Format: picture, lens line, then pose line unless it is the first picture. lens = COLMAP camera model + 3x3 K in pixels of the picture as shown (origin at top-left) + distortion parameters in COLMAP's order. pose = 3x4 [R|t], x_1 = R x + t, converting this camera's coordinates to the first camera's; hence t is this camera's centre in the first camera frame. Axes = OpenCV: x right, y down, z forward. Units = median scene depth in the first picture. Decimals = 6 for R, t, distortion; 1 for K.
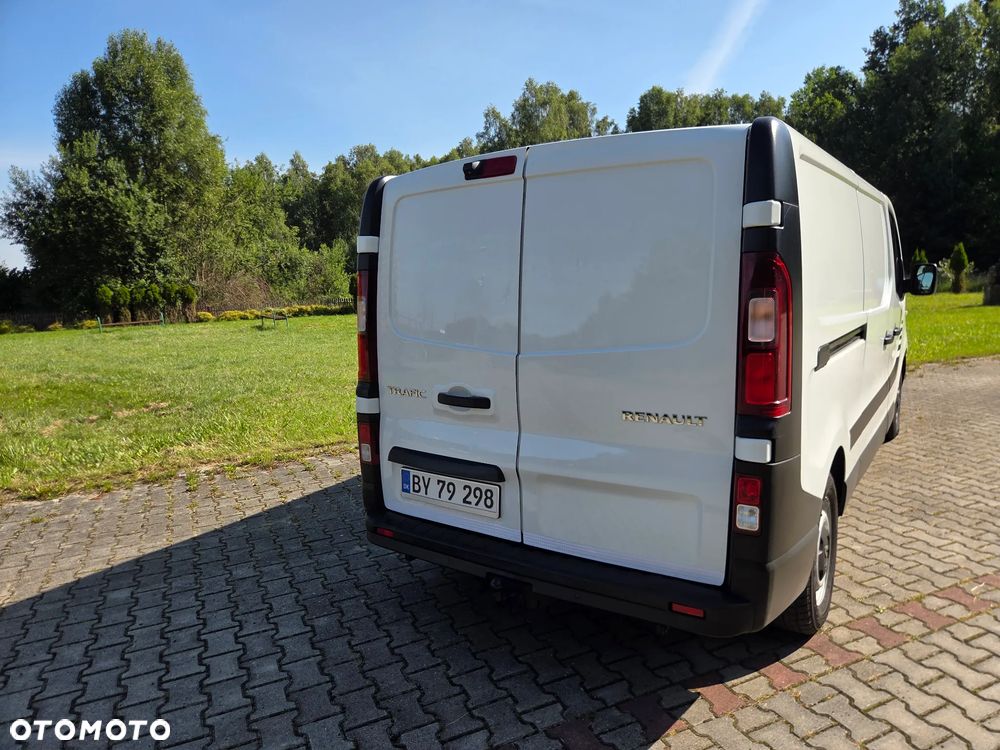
lens RADIAL K [[669.0, 0, 500.0], [0, 669.0, 375.0], [0, 0, 1]] dist [0.059546, -0.050101]
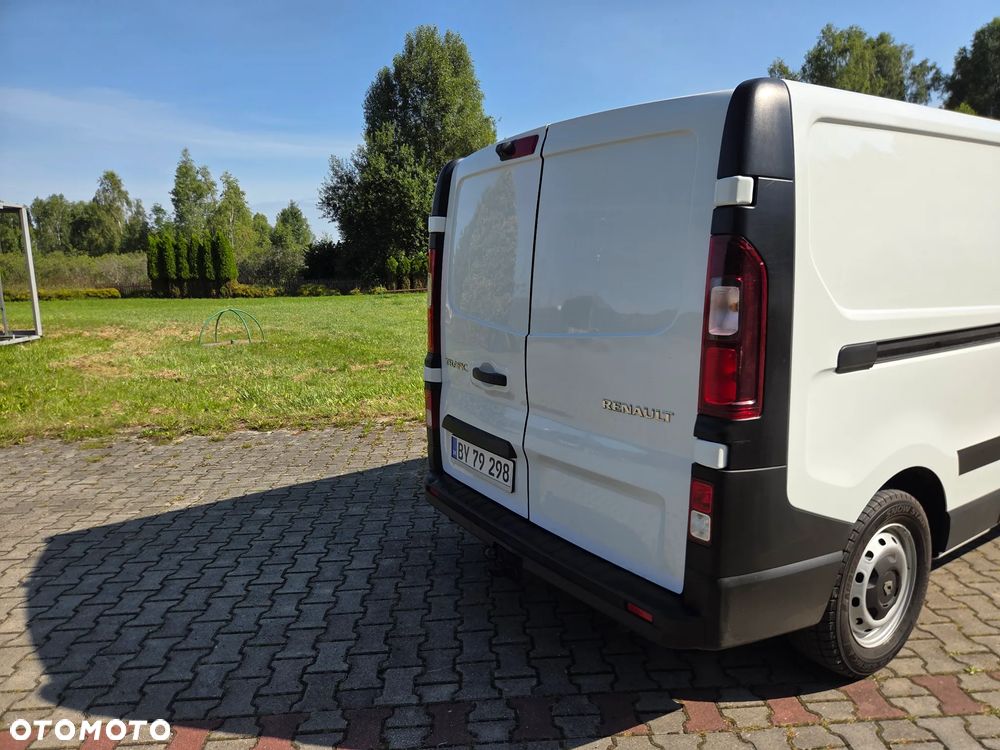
lens RADIAL K [[669.0, 0, 500.0], [0, 669.0, 375.0], [0, 0, 1]] dist [0.059546, -0.050101]
pose [[0.925204, 0.076609, -0.371657, 0.301345], [-0.061924, 0.996761, 0.051307, -0.015954], [0.374384, -0.024455, 0.926951, 0.036176]]
